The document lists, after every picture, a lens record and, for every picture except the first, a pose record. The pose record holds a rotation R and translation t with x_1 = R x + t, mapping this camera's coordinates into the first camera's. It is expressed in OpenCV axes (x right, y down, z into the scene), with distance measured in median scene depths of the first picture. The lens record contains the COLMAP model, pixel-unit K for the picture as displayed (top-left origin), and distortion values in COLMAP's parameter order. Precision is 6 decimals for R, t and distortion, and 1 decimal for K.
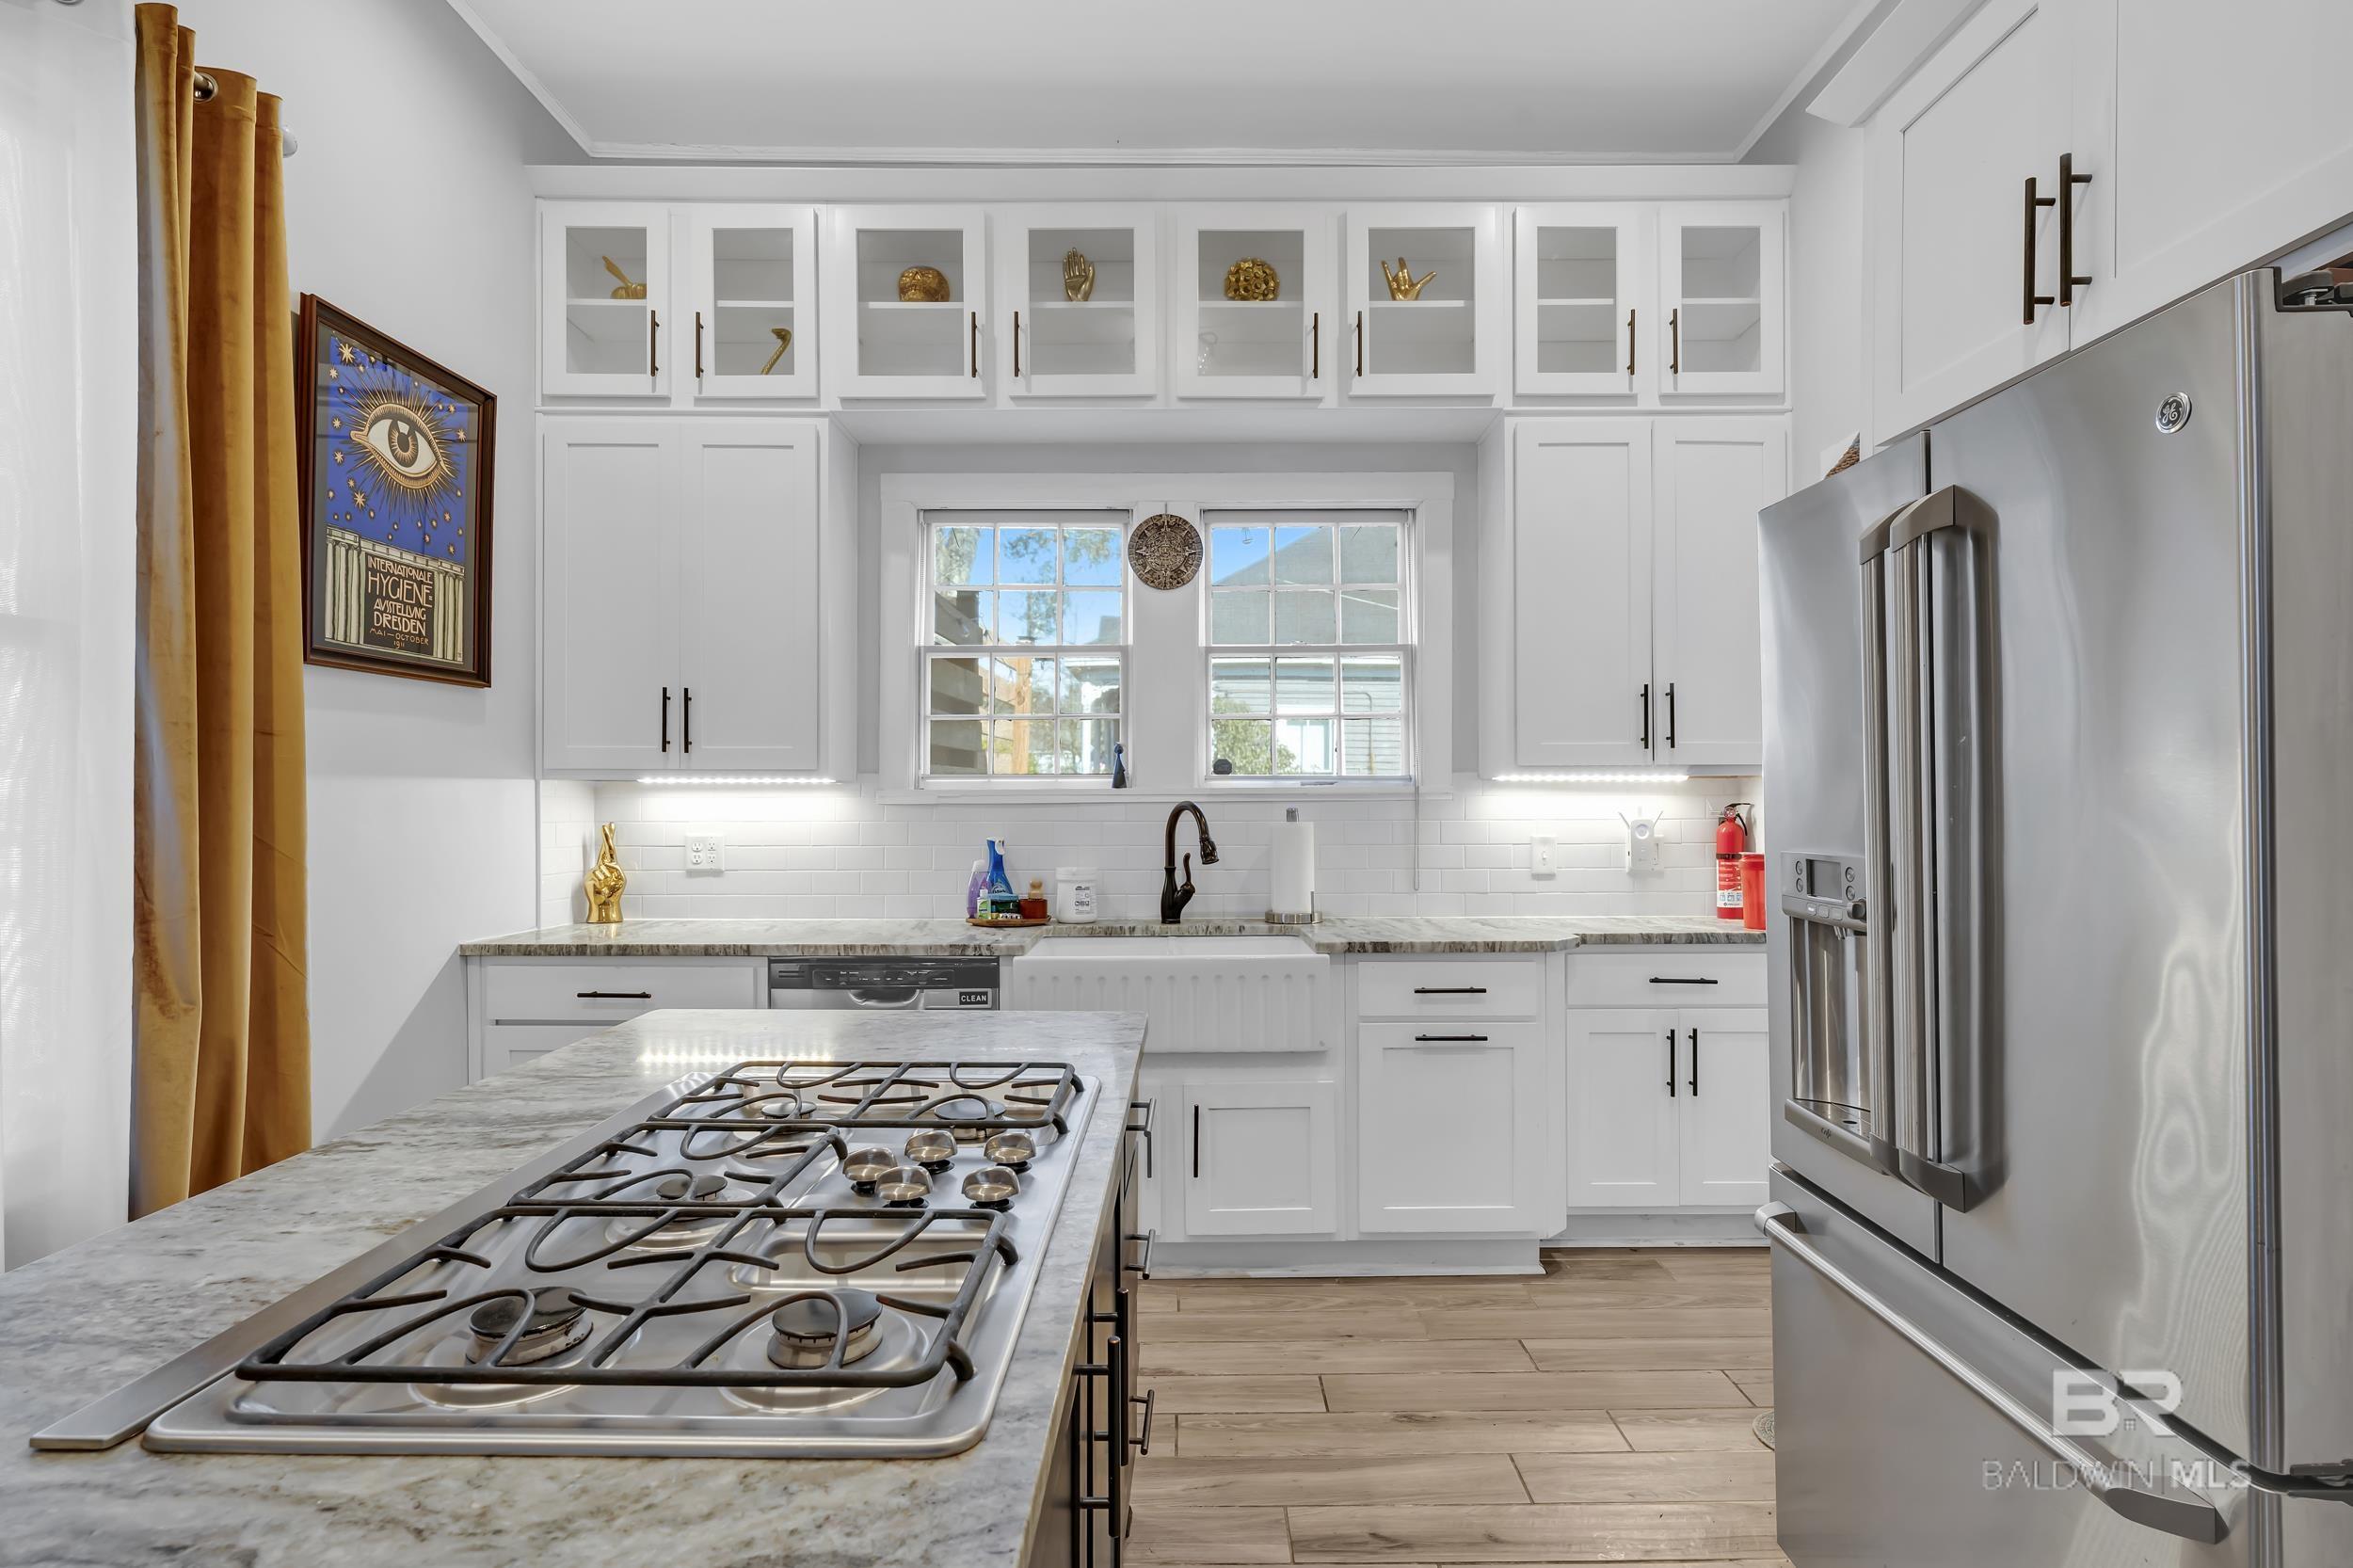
lens RADIAL K [[1134.1, 0, 1188.8], [0, 1134.1, 808.0], [0, 0, 1]] dist [0.002862, 0.000320]
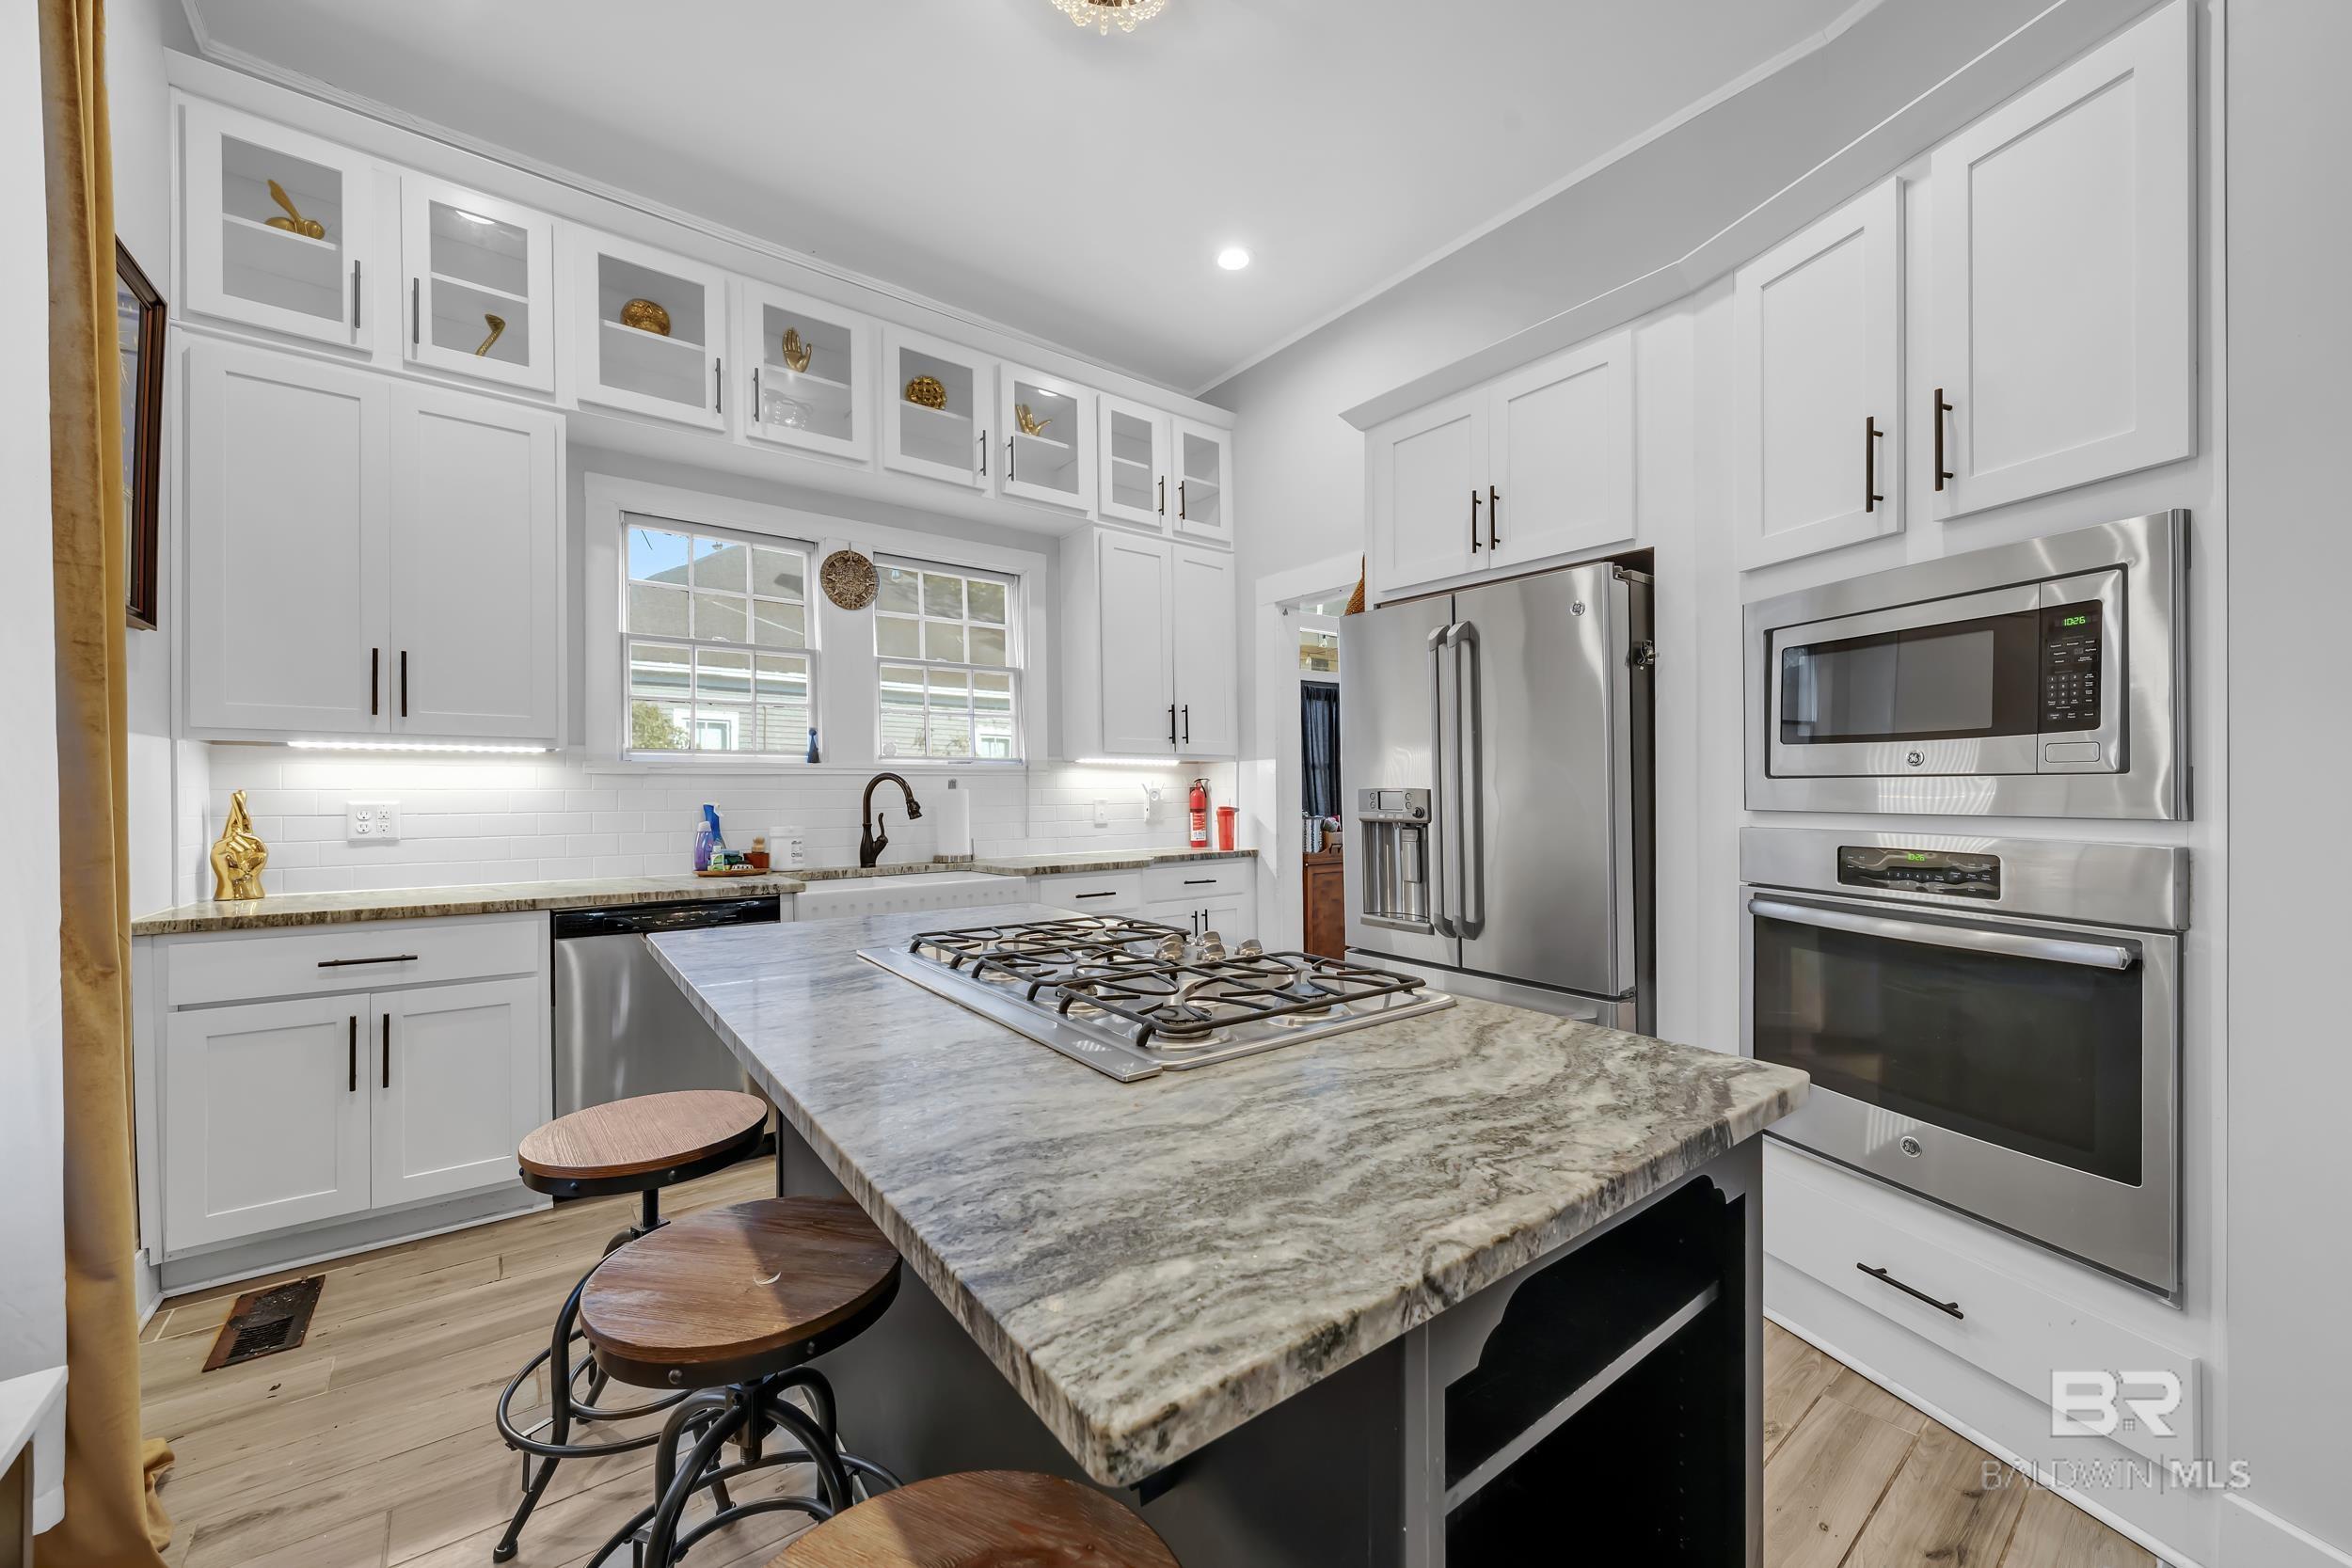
lens RADIAL K [[891.8, 0, 1167.1], [0, 891.8, 794.6], [0, 0, 1]] dist [-0.001752, -0.000096]
pose [[0.794601, -0.002618, 0.607126, -0.378504], [0.009236, 0.999927, -0.007775, 0.030873], [-0.607061, 0.011785, 0.794568, -0.020794]]
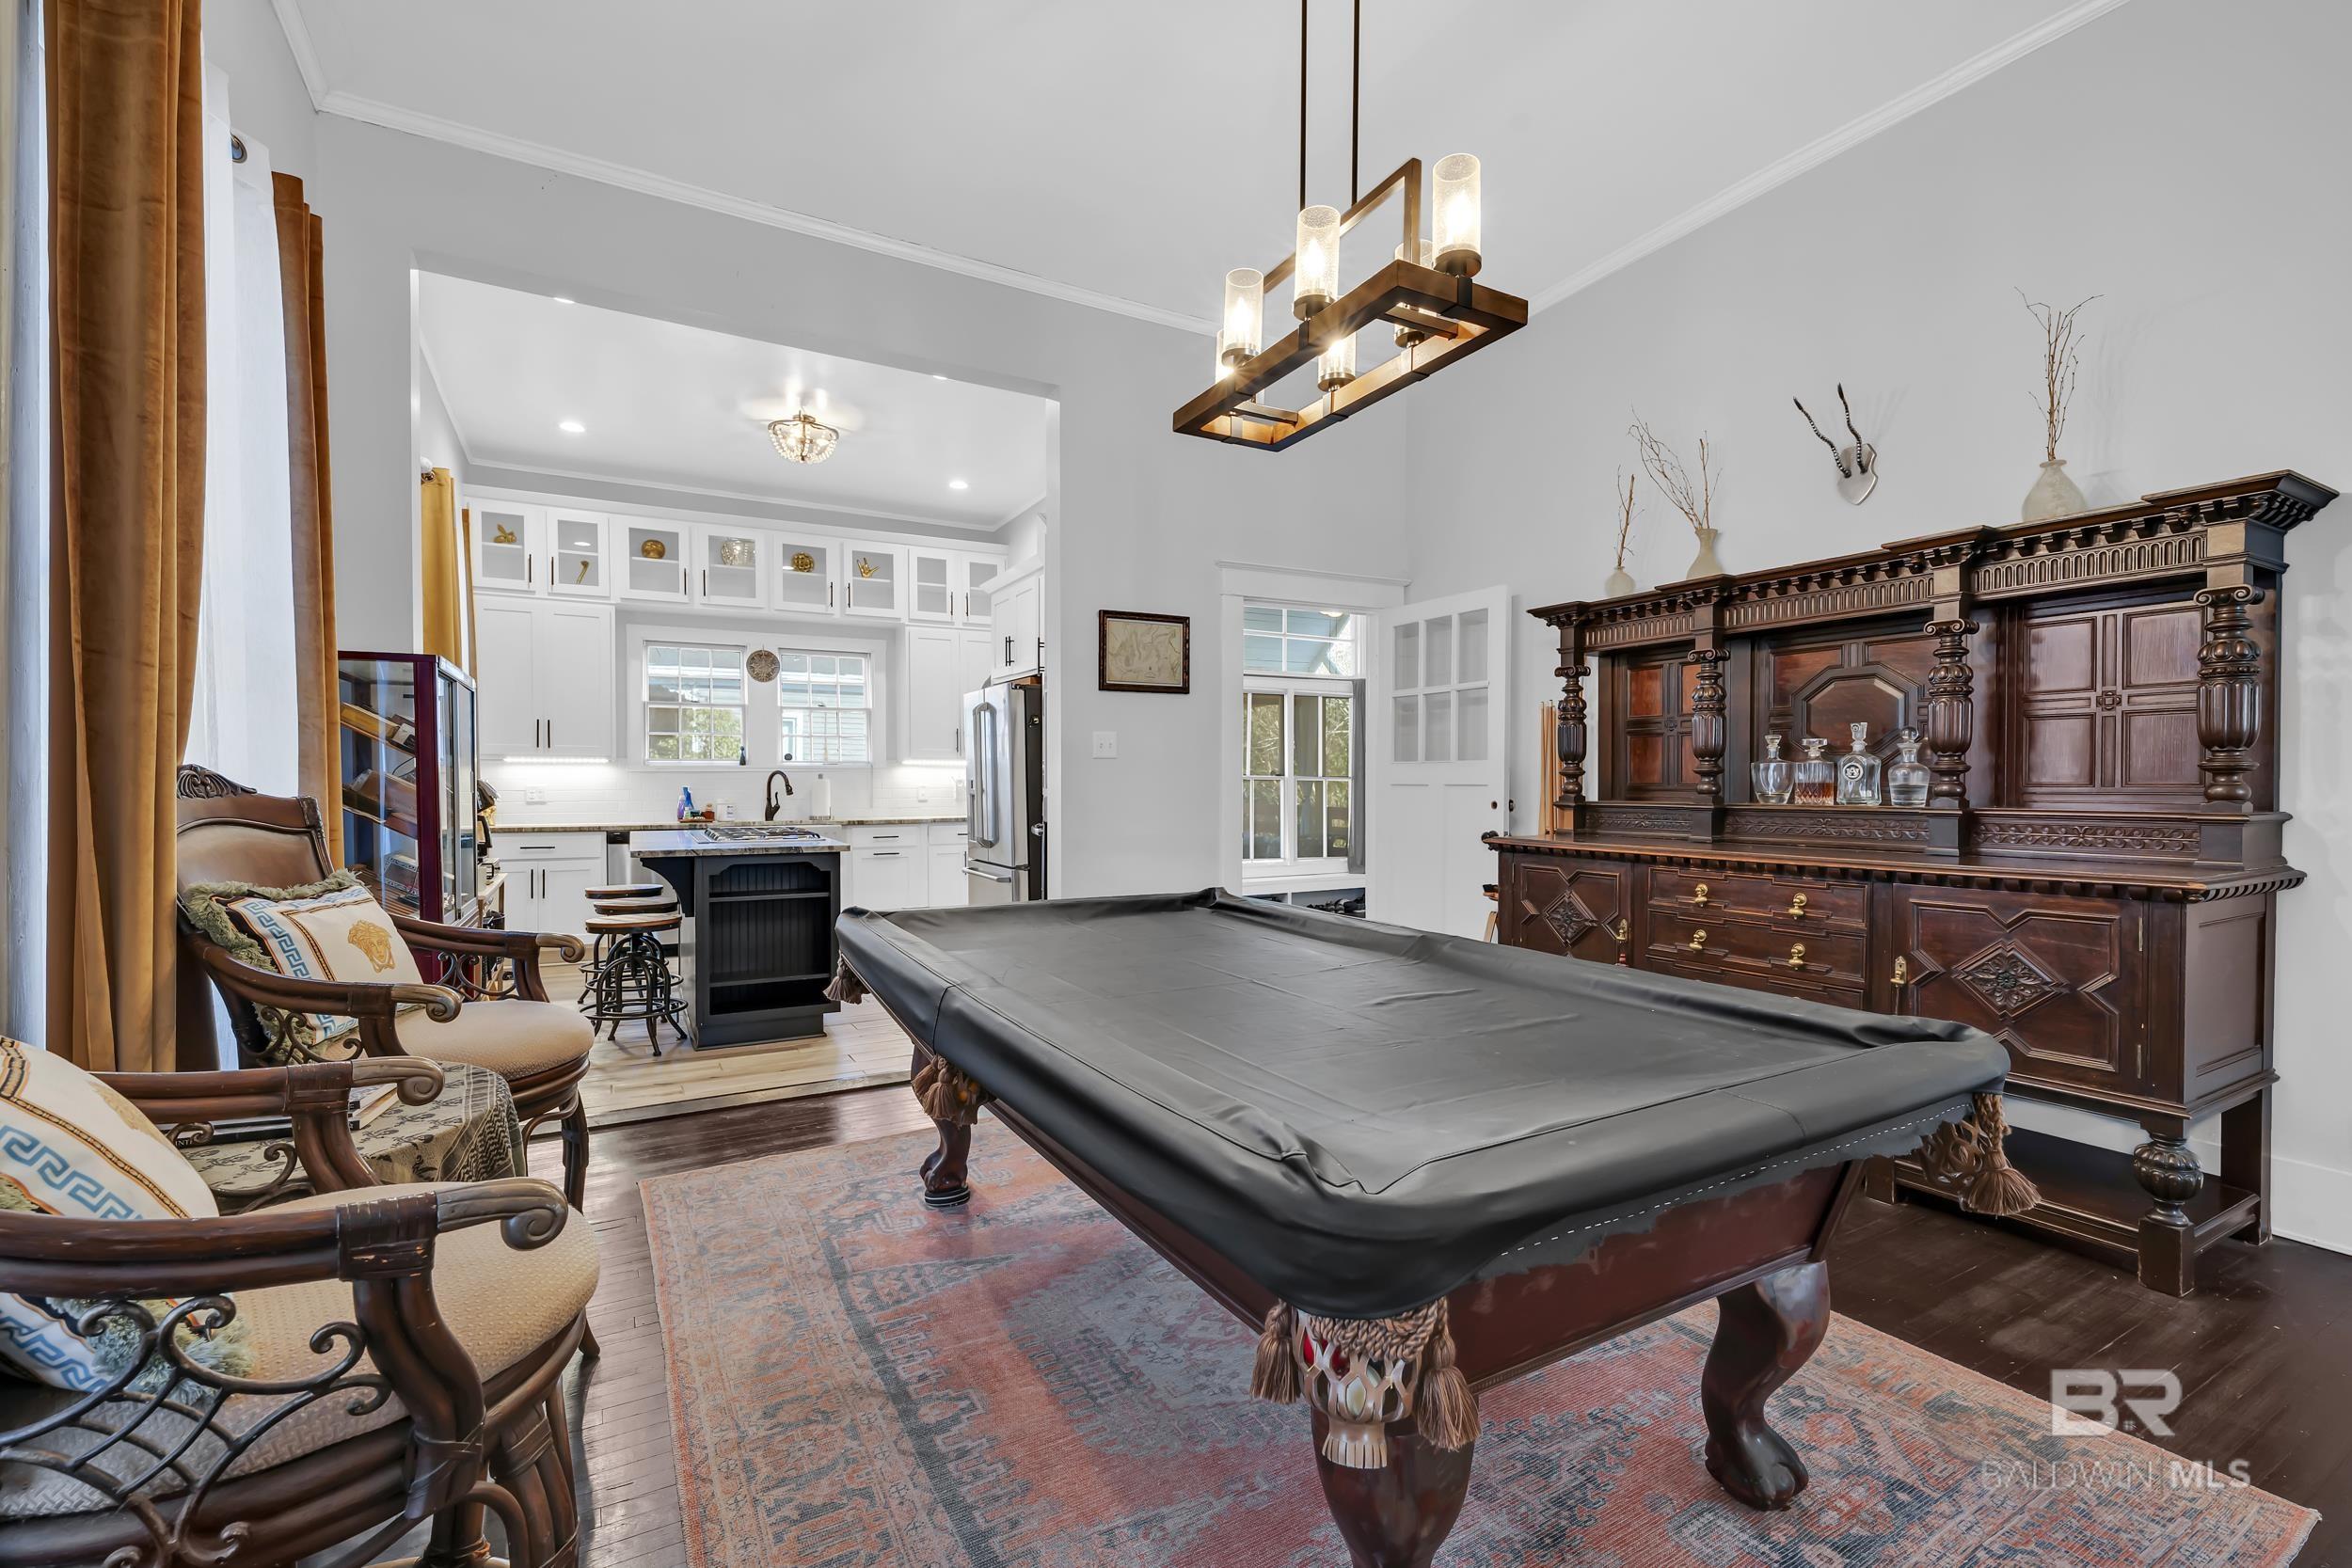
lens RADIAL K [[1056.6, 0, 1181.3], [0, 1056.6, 793.3], [0, 0, 1]] dist [0.003138, 0.000262]
pose [[0.878898, -0.005254, 0.476980, -0.333256], [0.006986, 0.999974, -0.001858, 0.054900], [-0.476958, 0.004965, 0.878912, -1.468732]]
